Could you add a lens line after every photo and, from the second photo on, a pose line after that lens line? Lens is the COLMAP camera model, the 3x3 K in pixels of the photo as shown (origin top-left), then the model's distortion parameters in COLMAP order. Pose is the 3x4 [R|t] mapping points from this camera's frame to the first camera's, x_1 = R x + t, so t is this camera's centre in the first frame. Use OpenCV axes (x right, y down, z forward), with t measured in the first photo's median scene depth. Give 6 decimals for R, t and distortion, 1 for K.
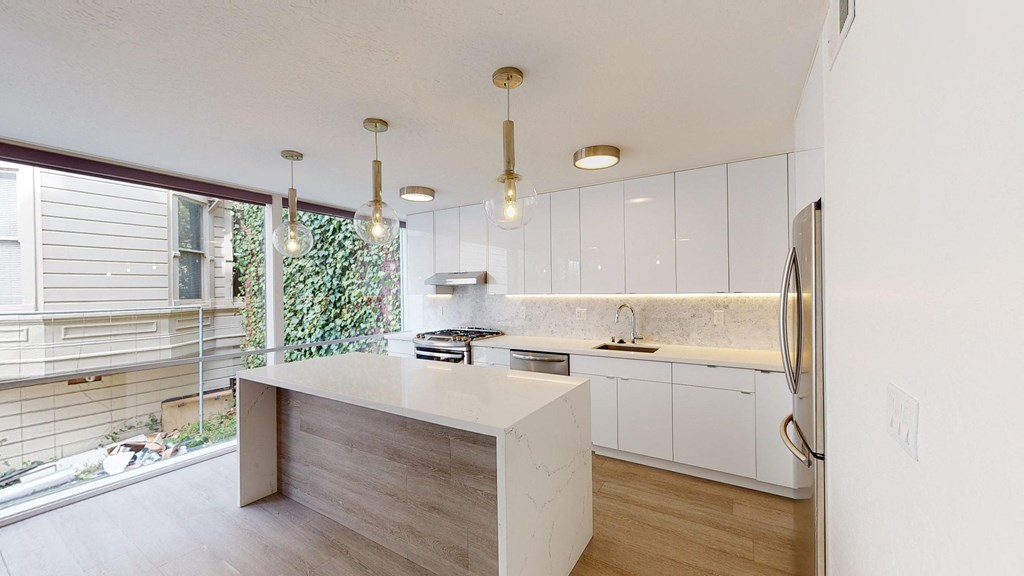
lens RADIAL K [[374.9, 0, 512.0], [0, 374.9, 290.6], [0, 0, 1]] dist [-0.000725, -0.000007]
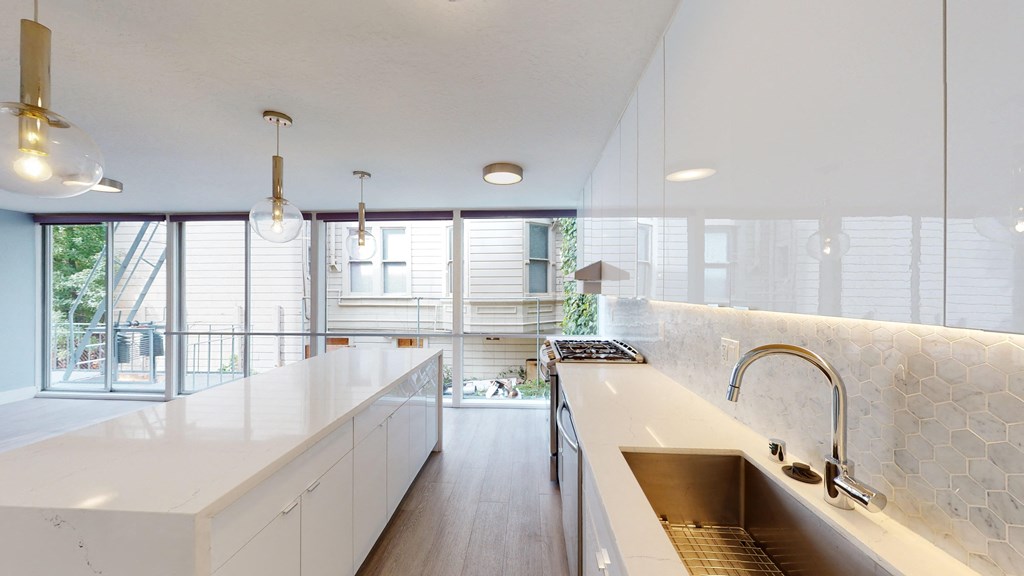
lens RADIAL K [[322.0, 0, 511.8], [0, 322.0, 286.9], [0, 0, 1]] dist [-0.010060, -0.000121]
pose [[0.469080, 0.006146, -0.883134, 0.198190], [-0.005834, 0.999976, 0.003860, -0.004143], [0.883137, 0.003341, 0.469104, 0.348596]]
